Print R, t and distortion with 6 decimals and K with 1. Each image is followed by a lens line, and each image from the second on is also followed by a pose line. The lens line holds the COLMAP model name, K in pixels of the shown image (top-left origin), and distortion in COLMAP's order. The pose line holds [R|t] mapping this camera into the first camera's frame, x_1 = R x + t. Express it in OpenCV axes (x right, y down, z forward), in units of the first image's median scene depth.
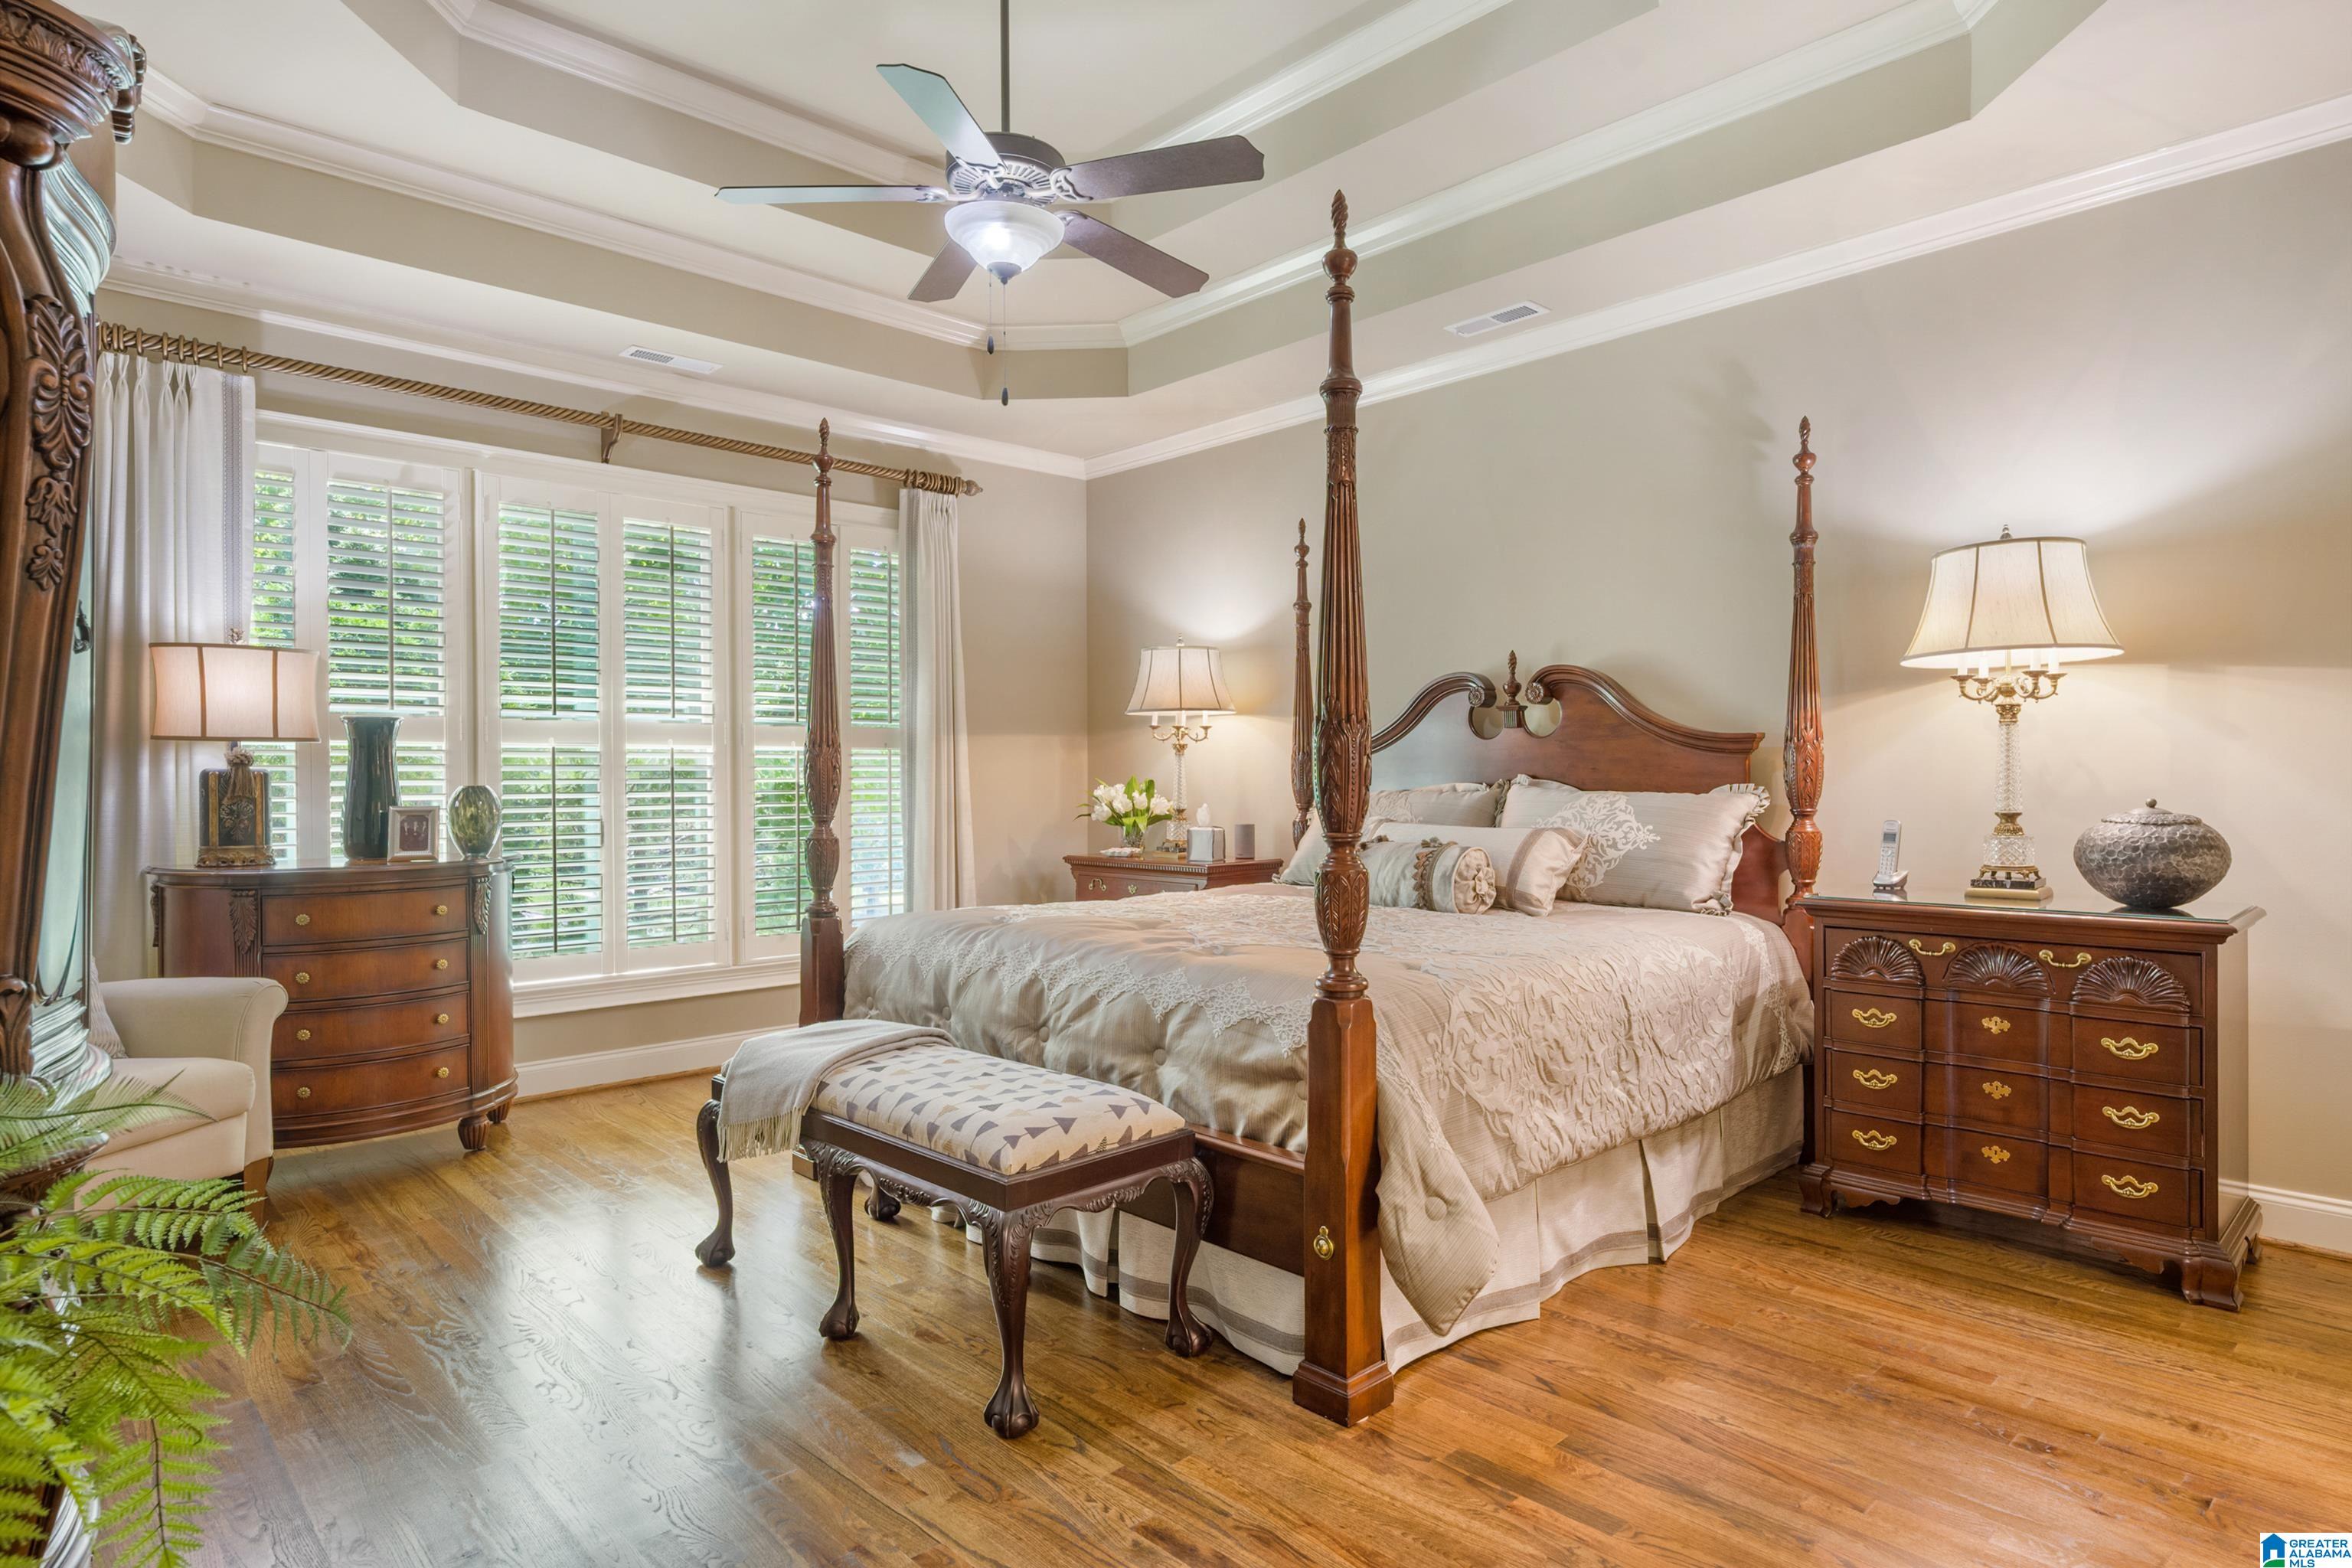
lens RADIAL K [[1286.6, 0, 1171.4], [0, 1286.6, 781.2], [0, 0, 1]] dist [0.001927, -0.000329]
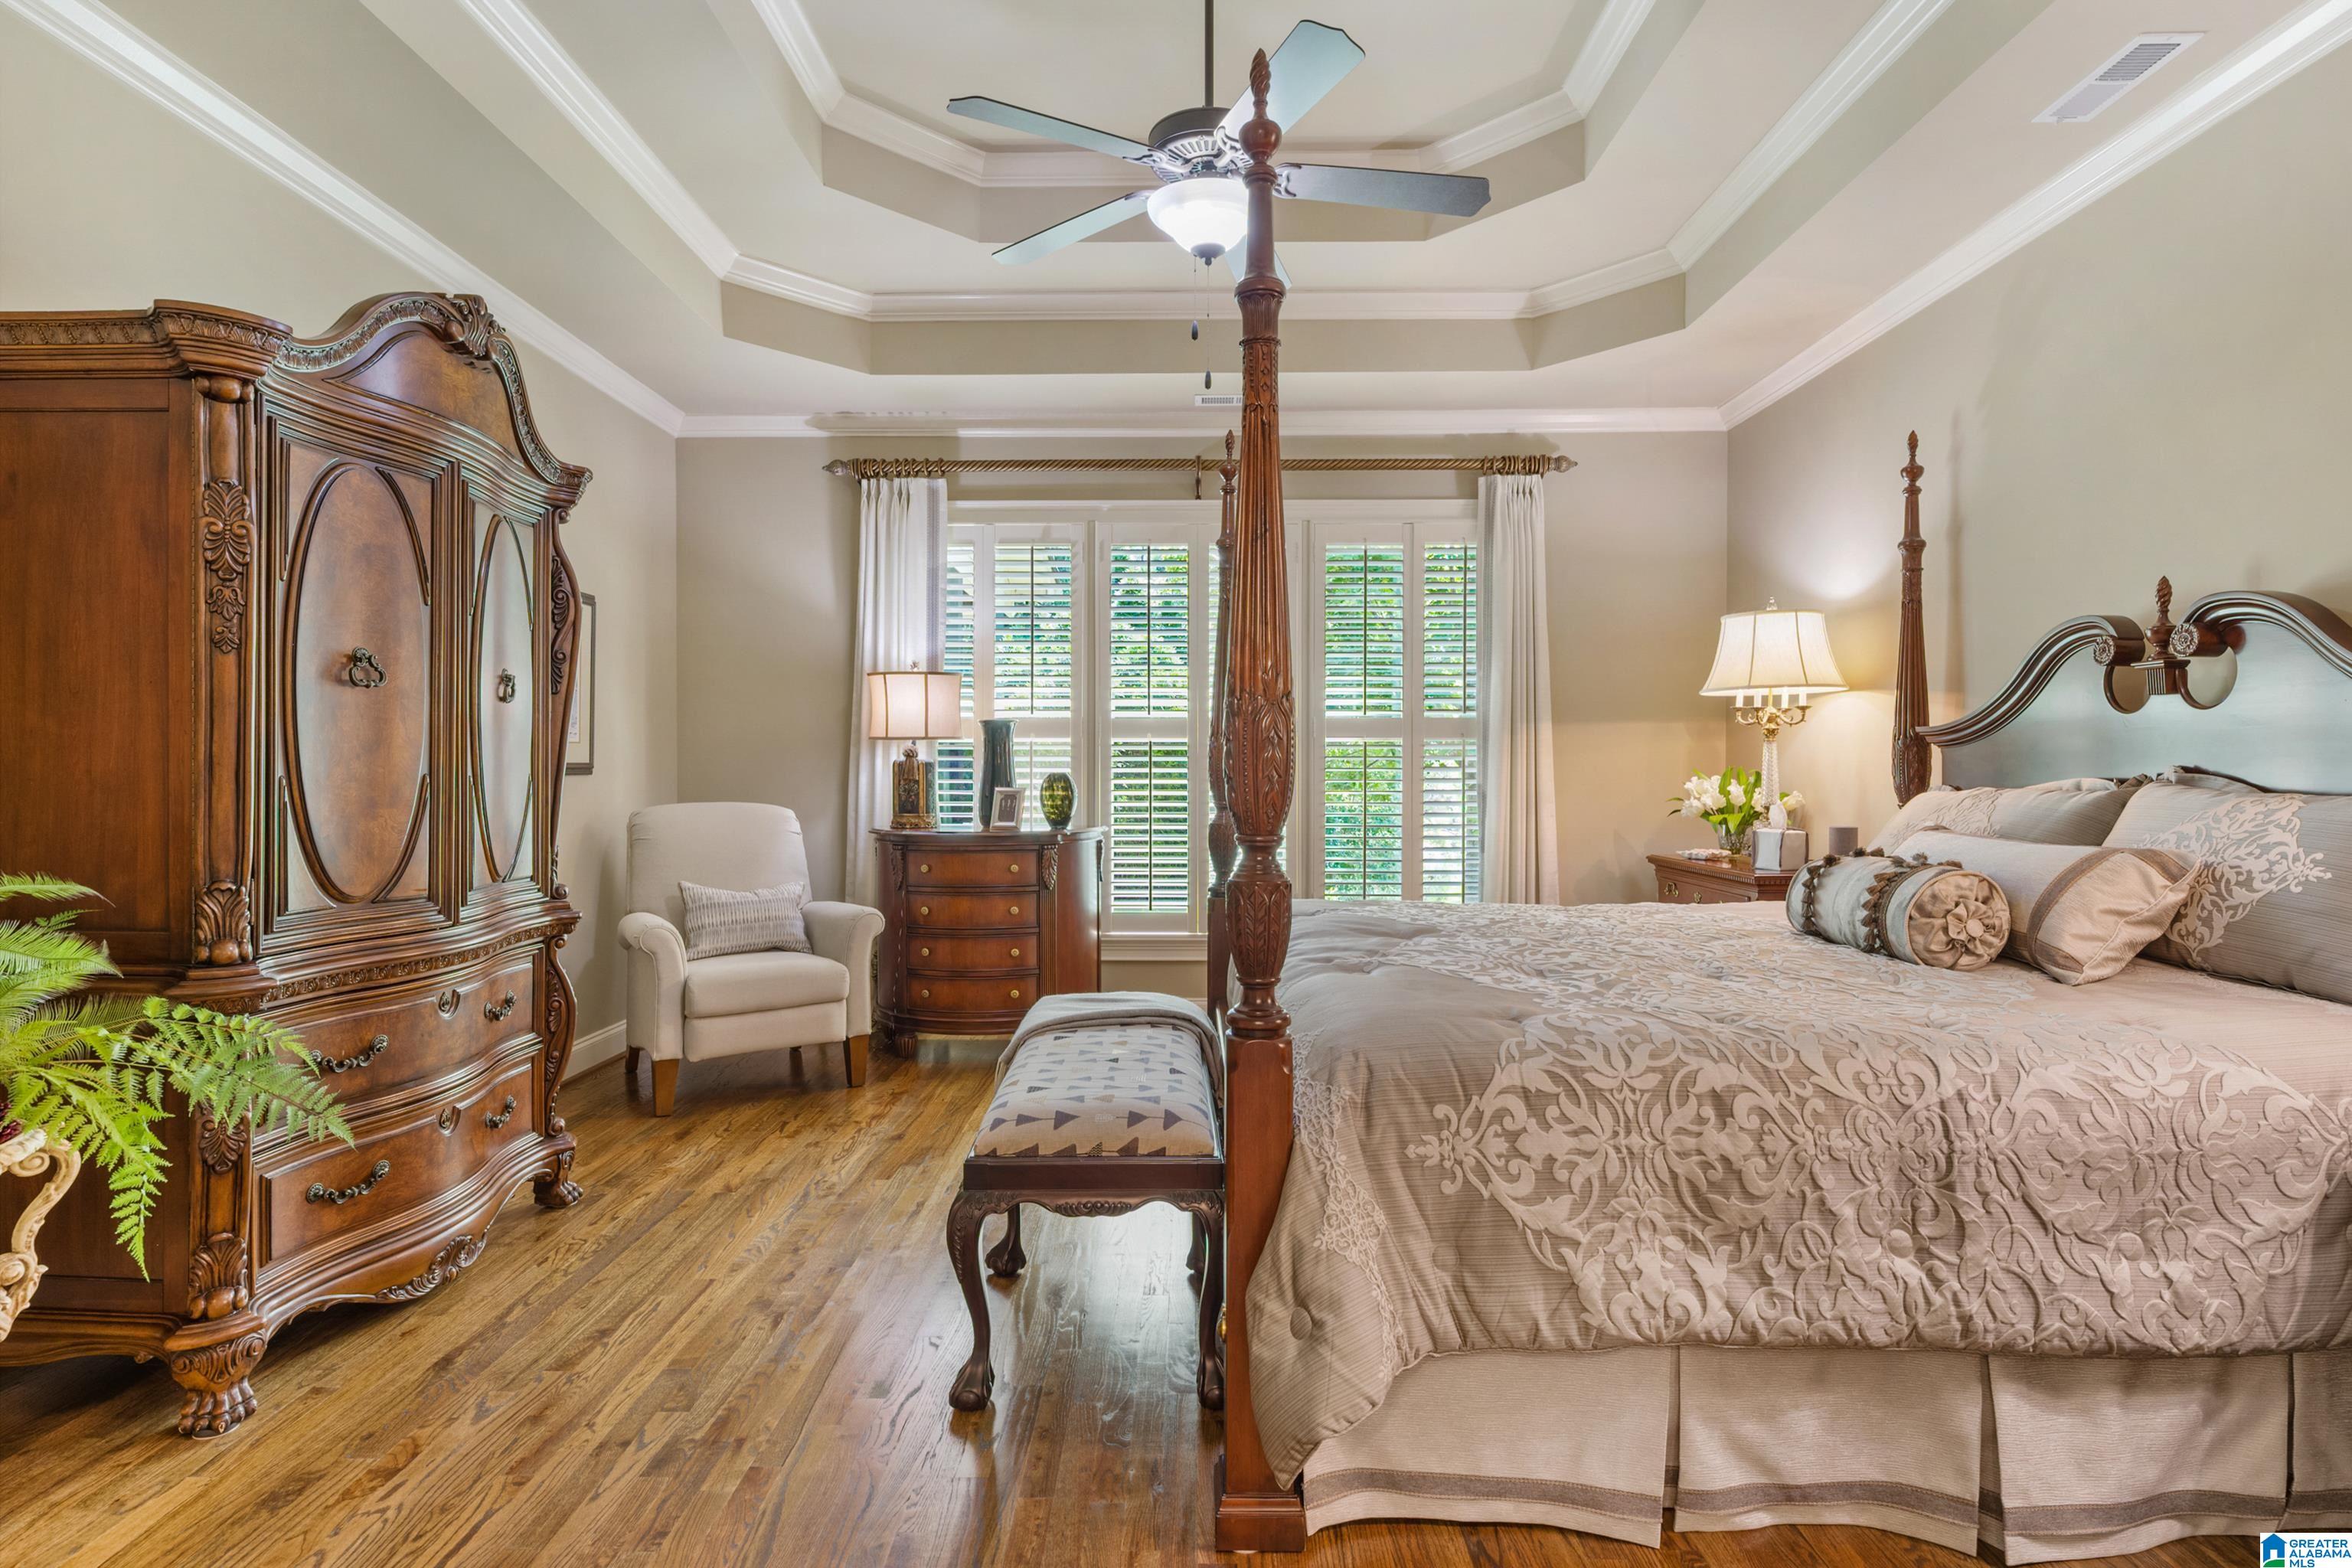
lens RADIAL K [[1188.3, 0, 1177.6], [0, 1188.3, 781.1], [0, 0, 1]] dist [-0.004177, -0.000061]
pose [[0.720902, 0.011206, -0.692946, 0.365955], [-0.005480, 0.999930, 0.010470, -0.001125], [0.693015, -0.003751, 0.720913, 0.247205]]
